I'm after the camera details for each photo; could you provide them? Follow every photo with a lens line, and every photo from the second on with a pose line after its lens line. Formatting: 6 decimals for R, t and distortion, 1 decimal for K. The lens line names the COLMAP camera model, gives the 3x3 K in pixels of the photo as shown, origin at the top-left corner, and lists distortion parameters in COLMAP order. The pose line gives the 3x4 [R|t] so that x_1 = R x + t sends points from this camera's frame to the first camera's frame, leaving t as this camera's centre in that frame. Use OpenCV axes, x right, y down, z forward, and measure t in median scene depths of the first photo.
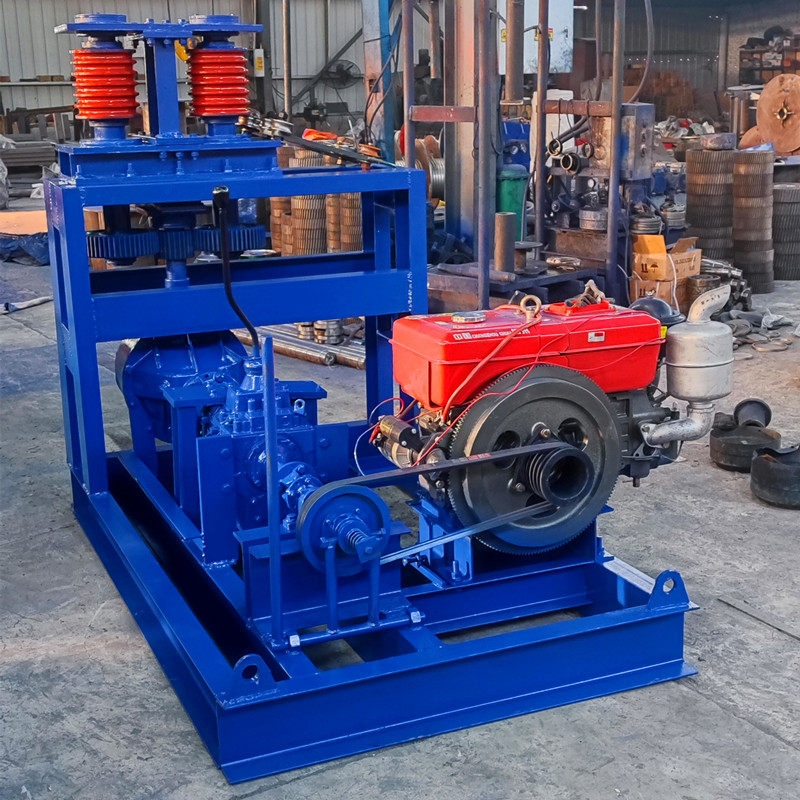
lens RADIAL K [[1299.5, 0, 400.0], [0, 1299.5, 400.0], [0, 0, 1]] dist [0.043425, -0.163926]
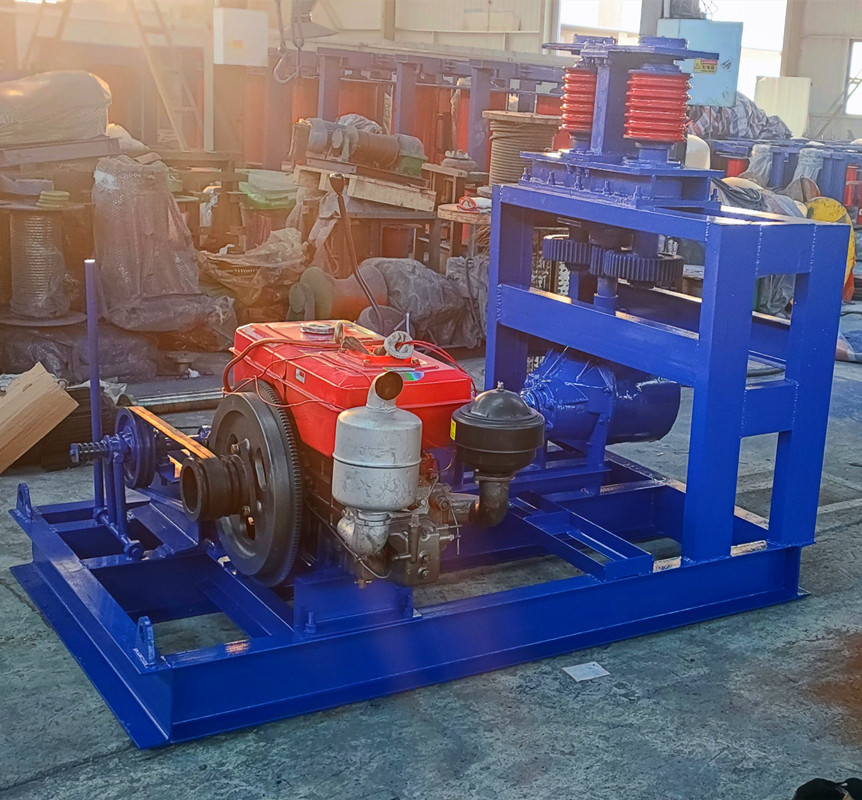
lens RADIAL K [[1269.3, 0, 580.6], [0, 1269.3, 398.8], [0, 0, 1]] dist [0.020300, 0.020636]
pose [[0.214164, 0.259494, -0.941699, 0.956960], [-0.313677, 0.931277, 0.185284, -0.241296], [0.925062, 0.255708, 0.280843, 0.897647]]
